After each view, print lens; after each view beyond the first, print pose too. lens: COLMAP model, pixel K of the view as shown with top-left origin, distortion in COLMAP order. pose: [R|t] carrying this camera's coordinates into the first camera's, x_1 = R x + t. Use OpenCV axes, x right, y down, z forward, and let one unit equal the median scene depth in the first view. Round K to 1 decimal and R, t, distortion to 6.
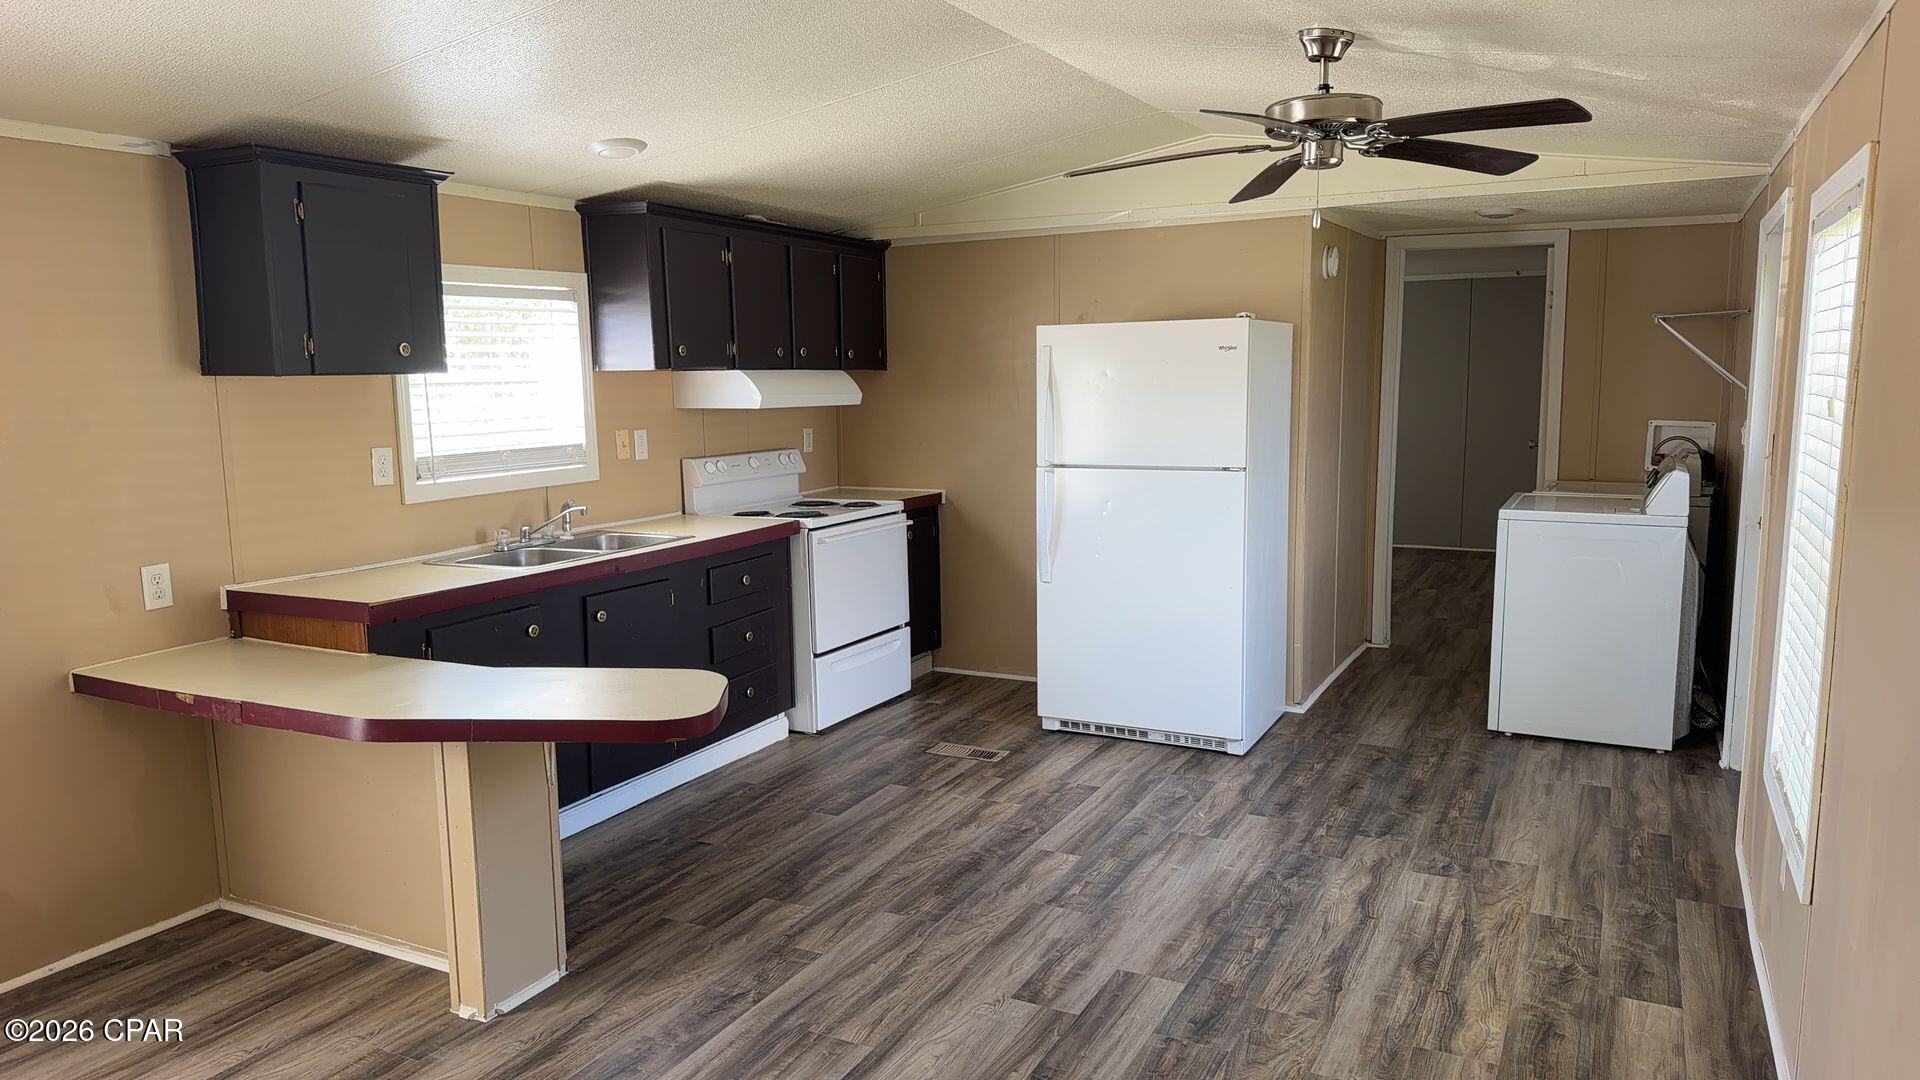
lens RADIAL K [[1287.4, 0, 956.0], [0, 1287.4, 543.8], [0, 0, 1]] dist [0.020586, -0.006094]
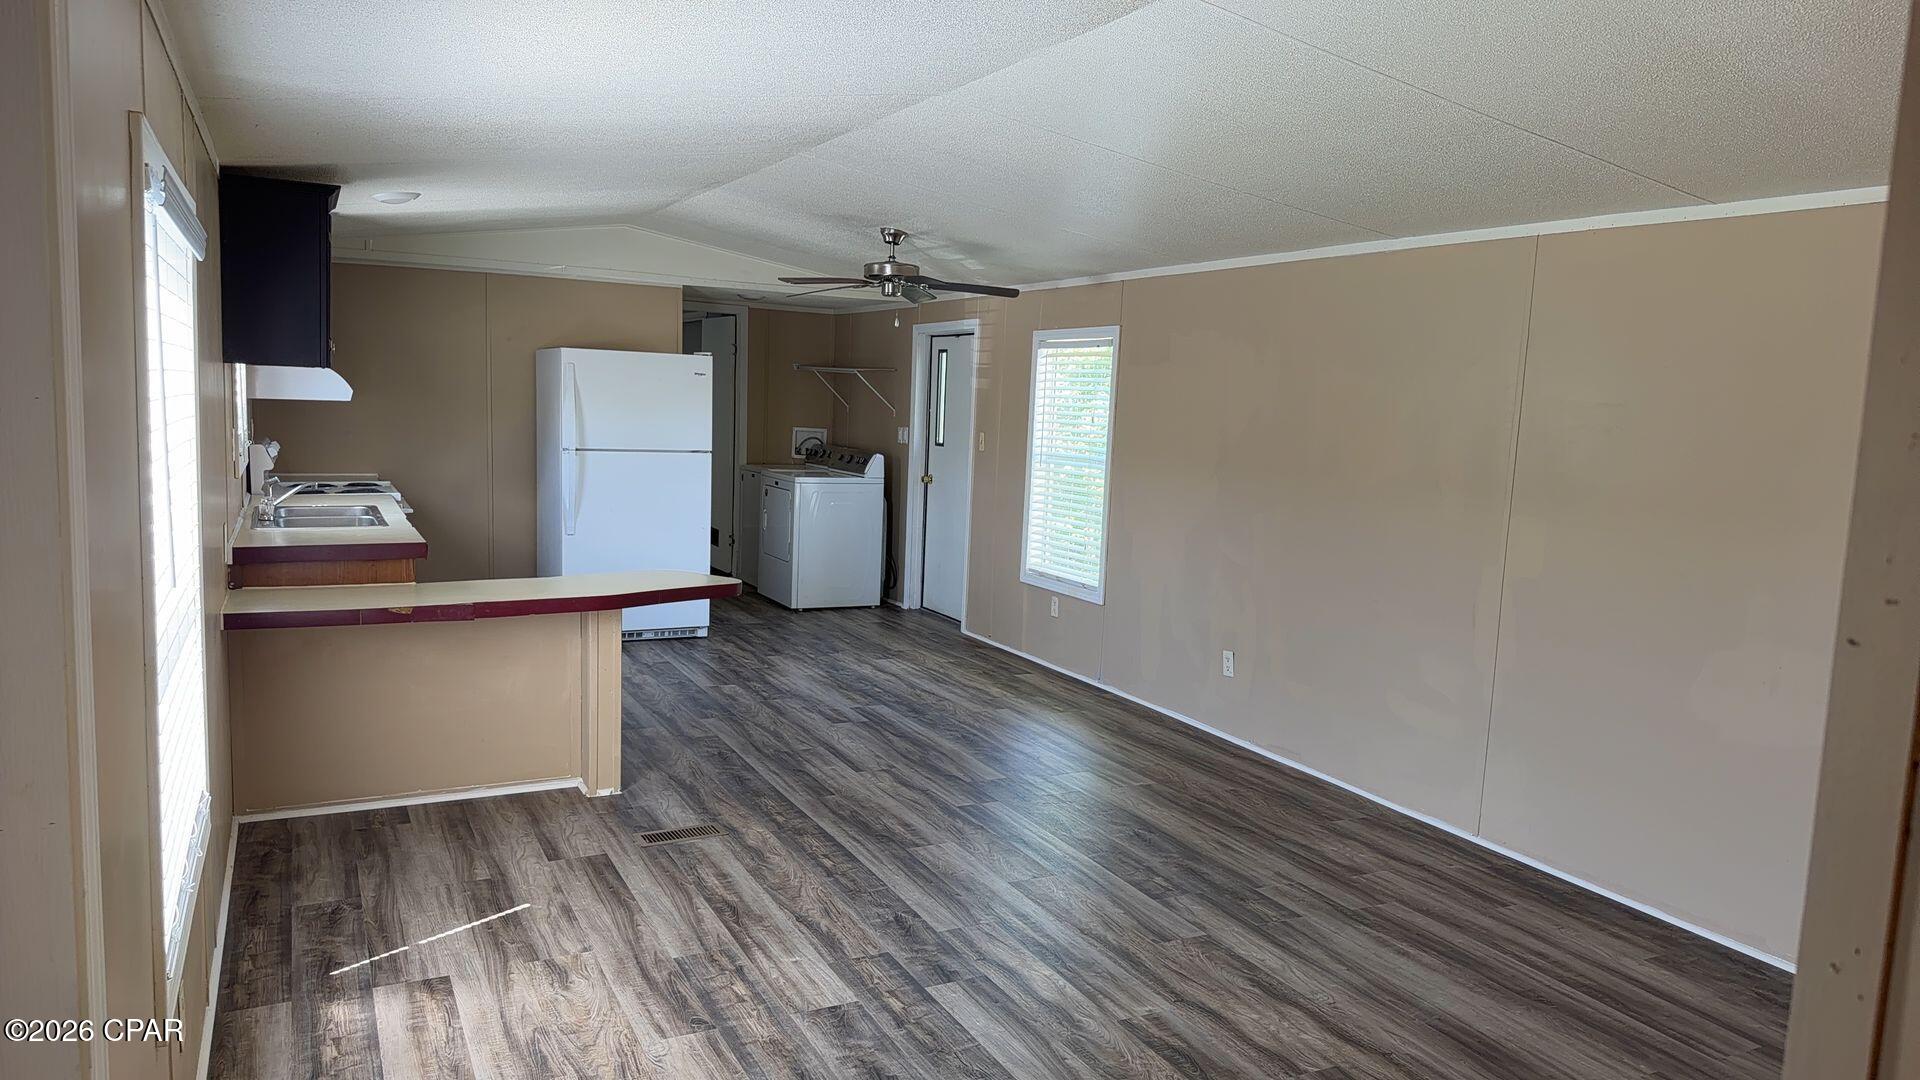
lens RADIAL K [[1287.4, 0, 963.3], [0, 1287.4, 543.0], [0, 0, 1]] dist [0.020586, -0.006094]
pose [[0.570777, -0.056881, 0.819132, -1.292667], [0.069257, 0.997378, 0.021000, 0.059292], [-0.818179, 0.044744, 0.573220, -0.227728]]
